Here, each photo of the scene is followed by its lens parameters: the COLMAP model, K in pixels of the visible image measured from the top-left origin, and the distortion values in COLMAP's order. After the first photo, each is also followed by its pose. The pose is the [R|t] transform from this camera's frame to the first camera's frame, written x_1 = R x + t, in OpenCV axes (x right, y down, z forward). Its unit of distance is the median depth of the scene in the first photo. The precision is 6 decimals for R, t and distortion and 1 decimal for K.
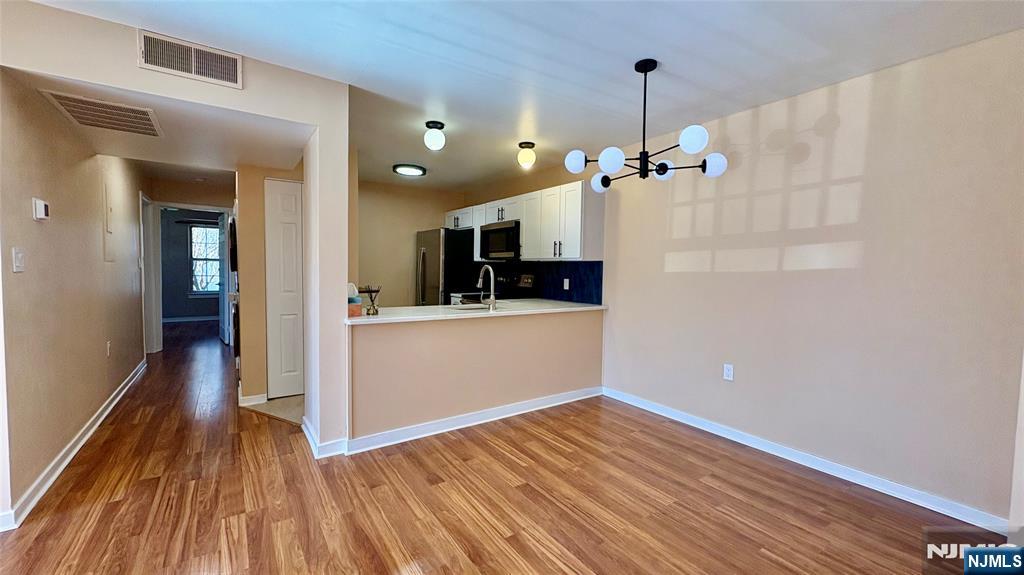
lens RADIAL K [[406.3, 0, 512.5], [0, 406.3, 288.8], [0, 0, 1]] dist [0.000420, -0.000135]
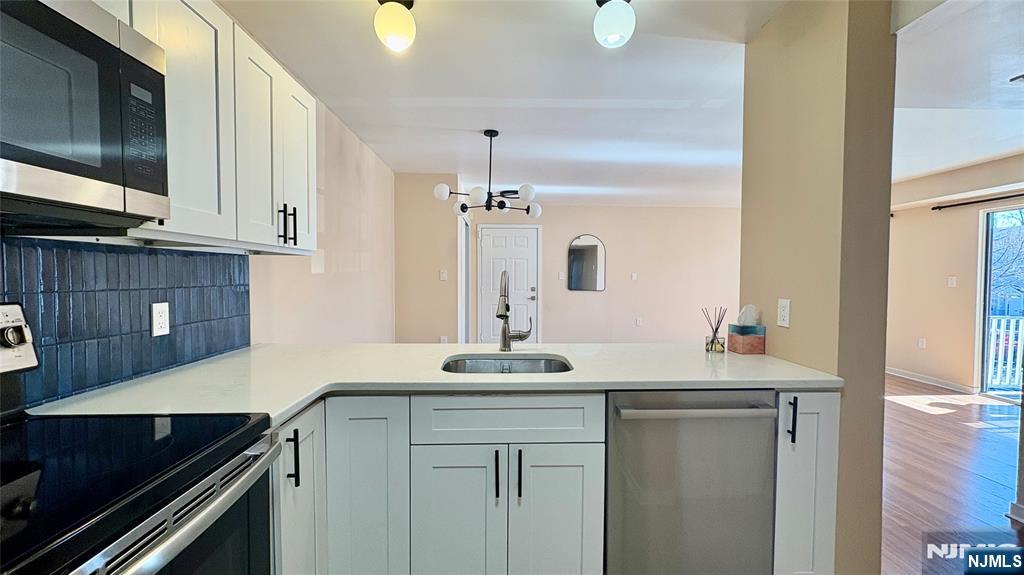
lens RADIAL K [[406.3, 0, 512.5], [0, 406.3, 288.8], [0, 0, 1]] dist [0.000420, -0.000135]
pose [[-0.834461, -0.041513, 0.549501, -0.324722], [0.005318, 0.996506, 0.083358, -0.070788], [-0.551041, 0.072481, -0.831324, 1.297393]]
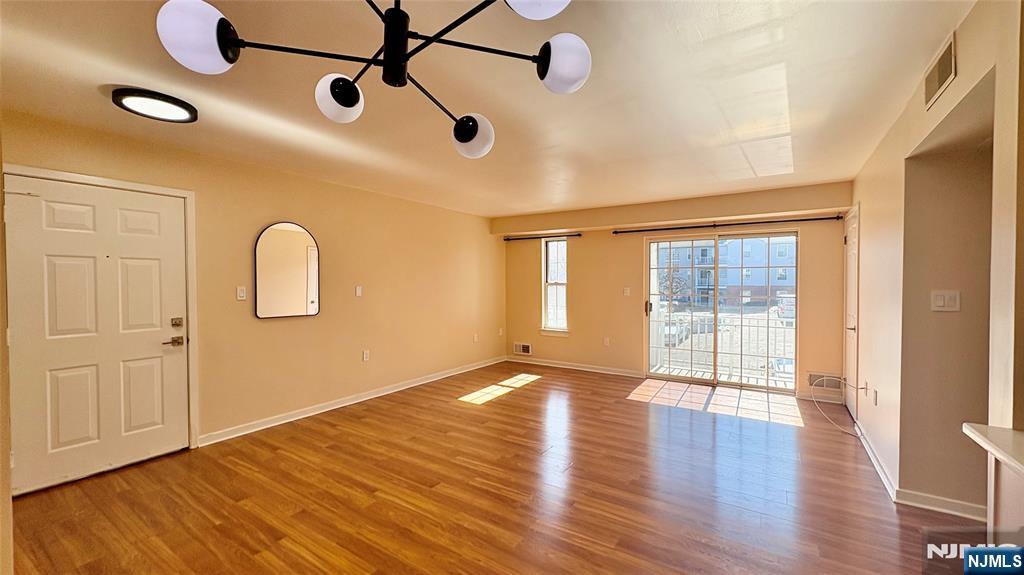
lens RADIAL K [[406.3, 0, 512.5], [0, 406.3, 288.8], [0, 0, 1]] dist [0.000420, -0.000135]
pose [[-0.929653, -0.012804, -0.368213, 0.213724], [-0.036049, 0.997762, 0.056320, -0.066116], [0.366668, 0.065632, -0.928034, 0.841558]]
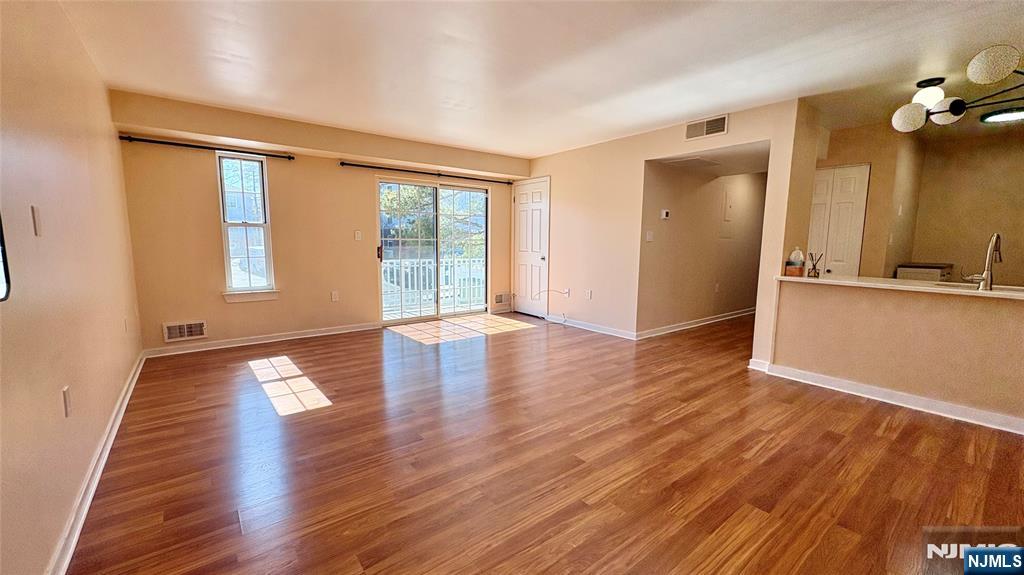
lens RADIAL K [[406.3, 0, 512.5], [0, 406.3, 288.8], [0, 0, 1]] dist [0.000420, -0.000135]
pose [[0.050636, 0.105399, -0.993140, 0.620389], [-0.059627, 0.992961, 0.102340, 0.020745], [0.996936, 0.054036, 0.056565, 0.025041]]
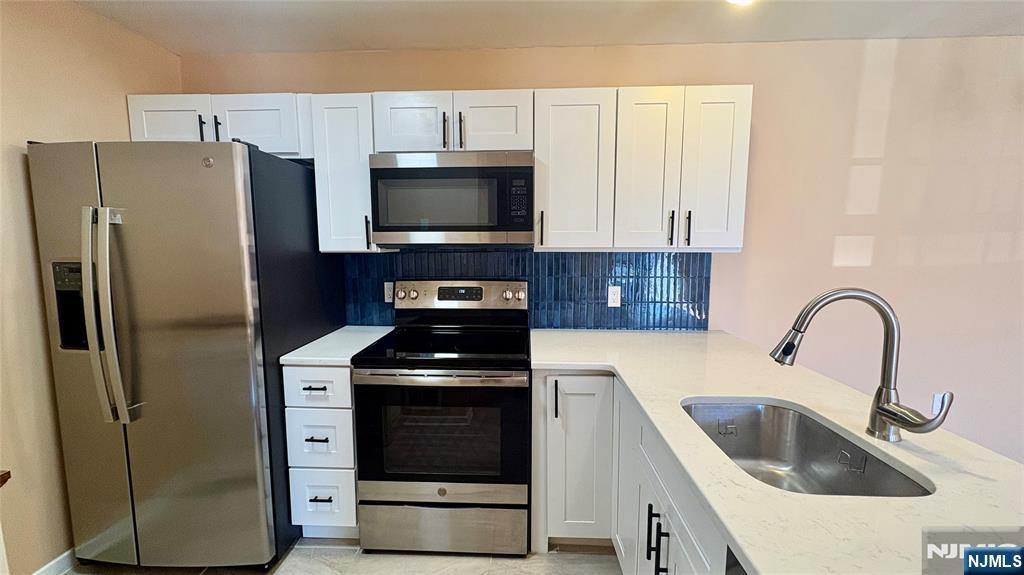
lens RADIAL K [[406.3, 0, 512.5], [0, 406.3, 288.8], [0, 0, 1]] dist [0.000420, -0.000135]
pose [[0.610808, -0.105196, 0.784759, -0.399395], [0.050790, 0.994299, 0.093752, -0.087055], [-0.790148, -0.017407, 0.612669, 0.920017]]
